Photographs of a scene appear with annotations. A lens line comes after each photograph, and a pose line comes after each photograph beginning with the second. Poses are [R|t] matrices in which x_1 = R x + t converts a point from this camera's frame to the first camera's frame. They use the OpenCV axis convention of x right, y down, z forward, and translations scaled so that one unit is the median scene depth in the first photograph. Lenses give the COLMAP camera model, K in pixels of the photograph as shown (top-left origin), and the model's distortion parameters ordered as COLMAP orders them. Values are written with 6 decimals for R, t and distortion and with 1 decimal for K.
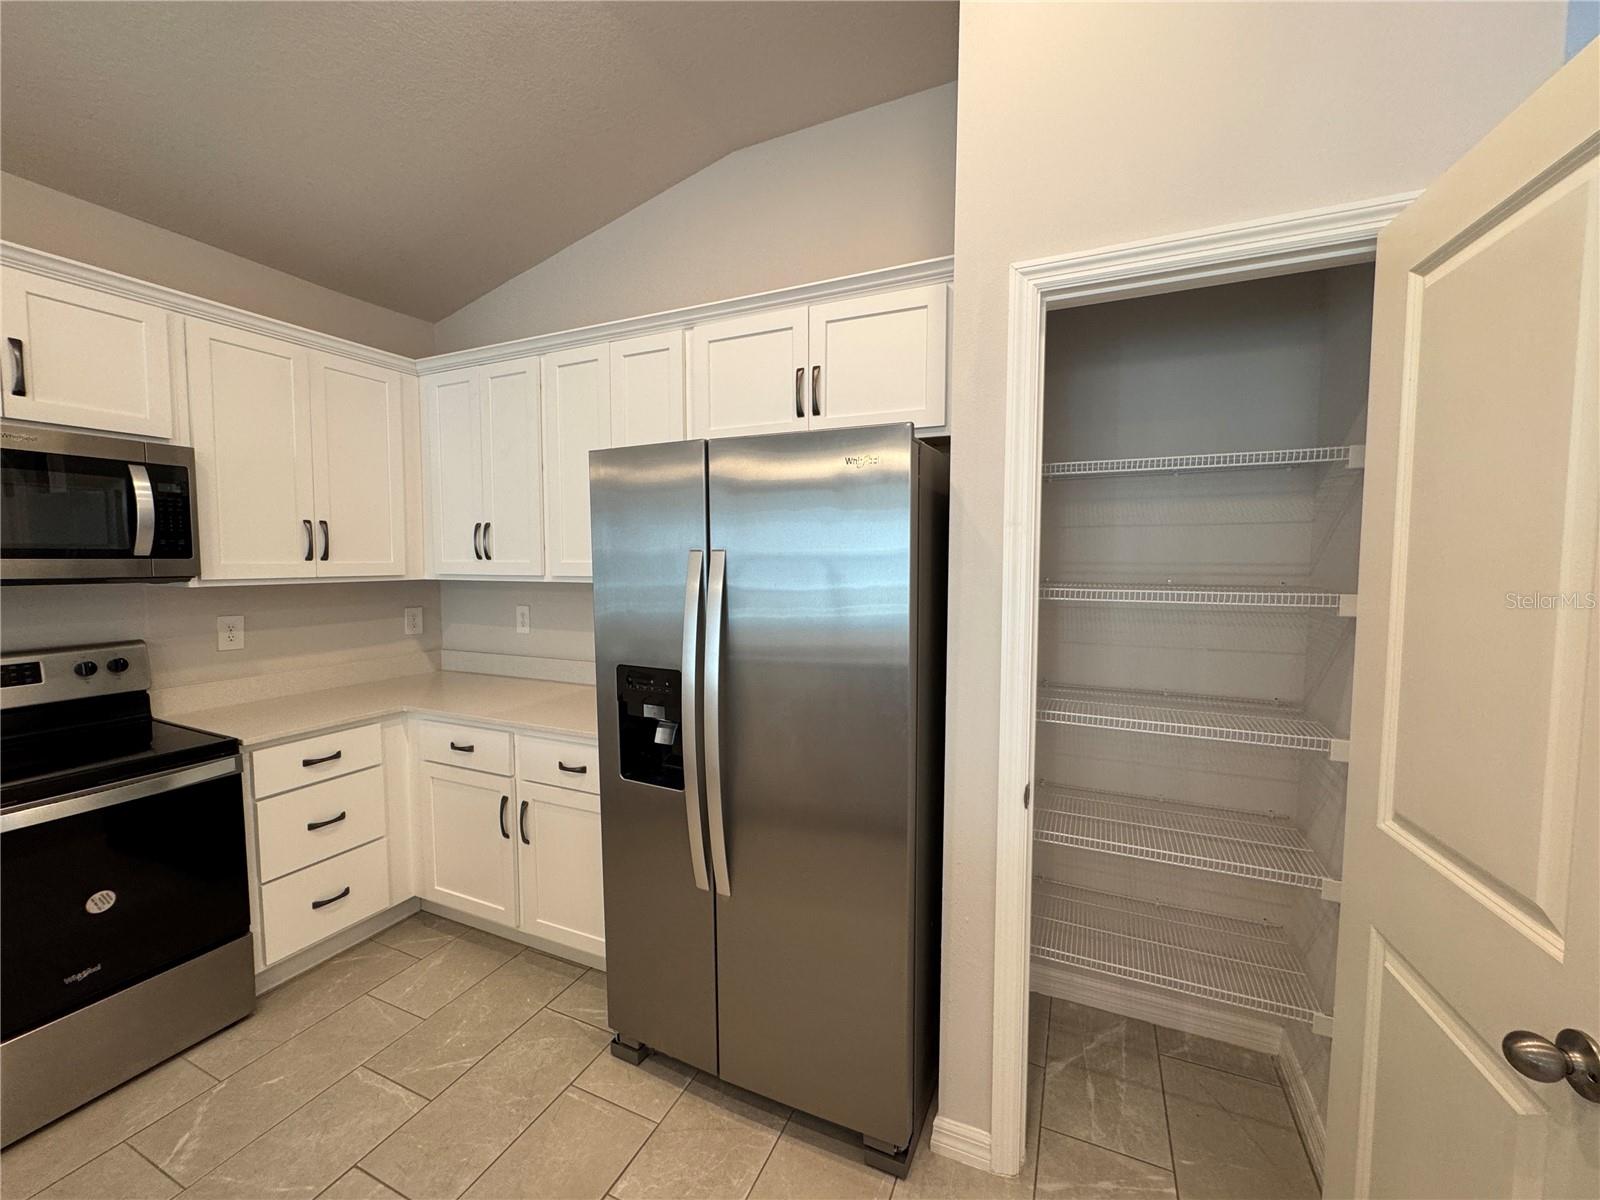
lens RADIAL K [[640.2, 0, 798.1], [0, 640.2, 599.4], [0, 0, 1]] dist [-0.002035, -0.000386]
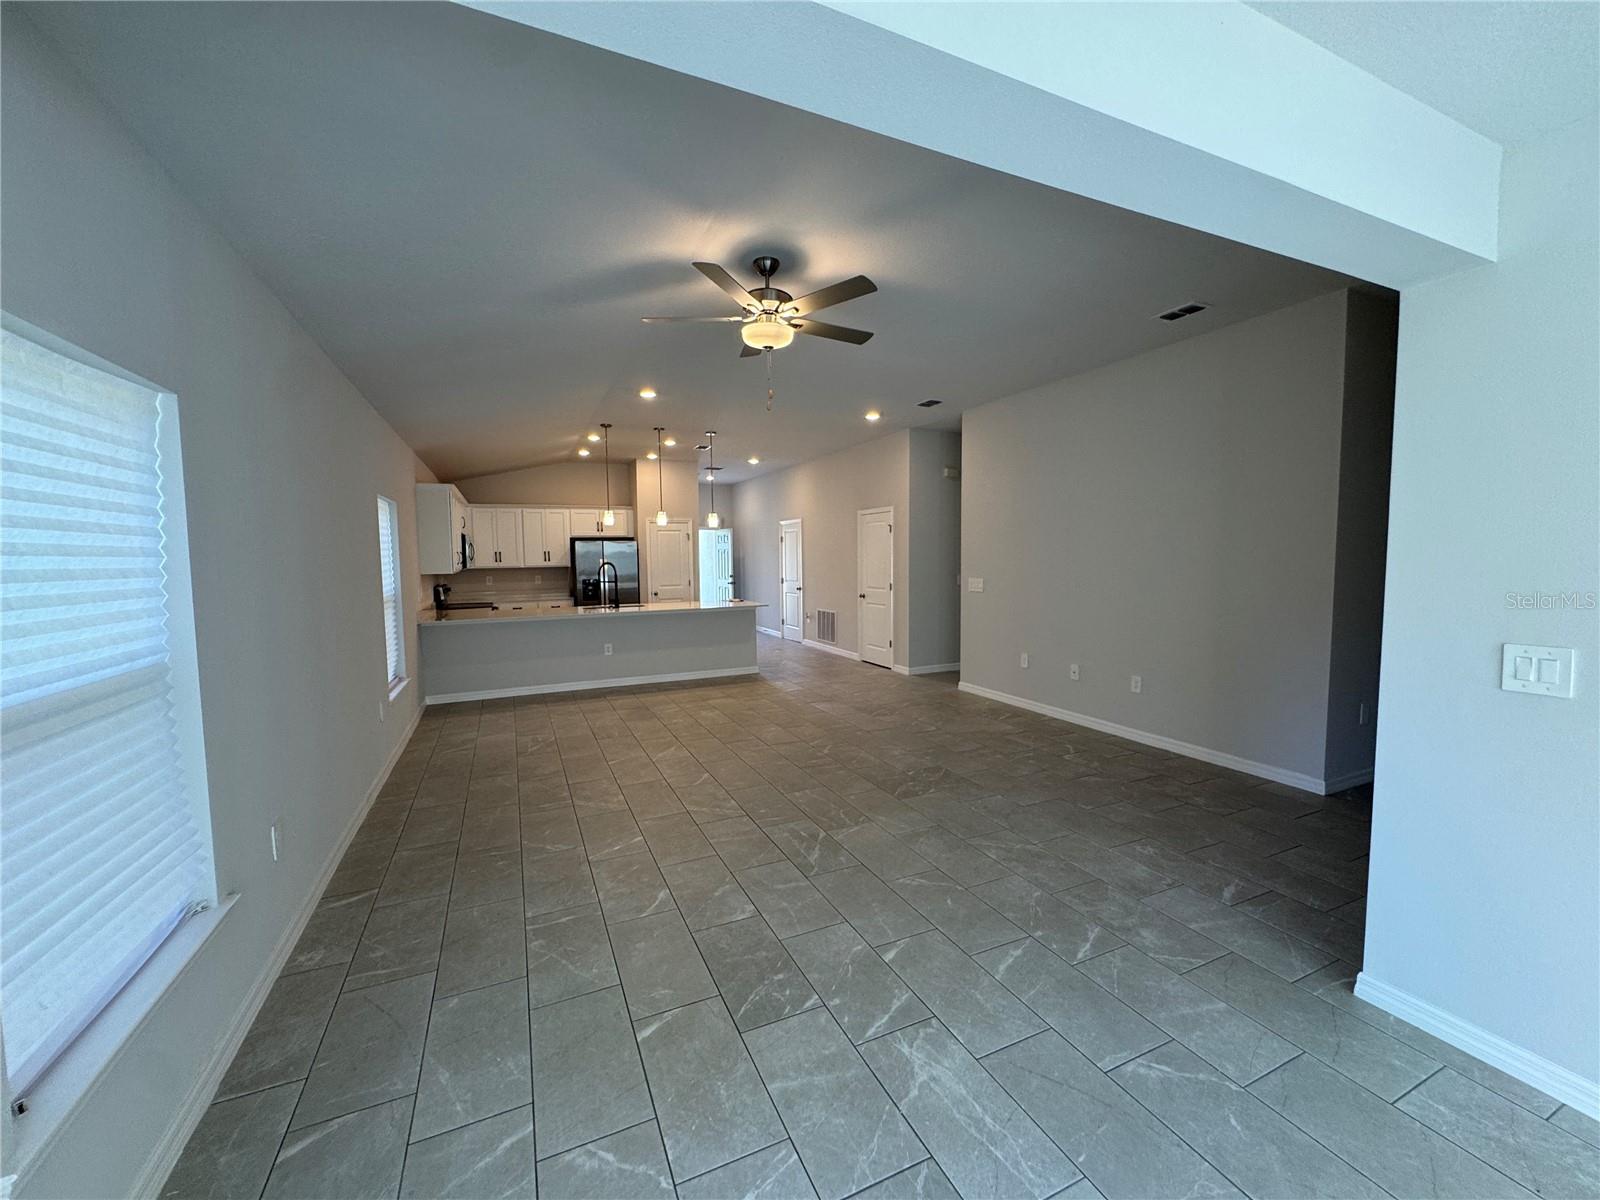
lens RADIAL K [[640.2, 0, 799.5], [0, 640.2, 599.5], [0, 0, 1]] dist [-0.002035, -0.000386]
pose [[0.662079, -0.059511, 0.747068, -2.887920], [0.056165, 0.997979, 0.029723, 0.186148], [-0.747327, 0.022280, 0.664083, -3.575518]]
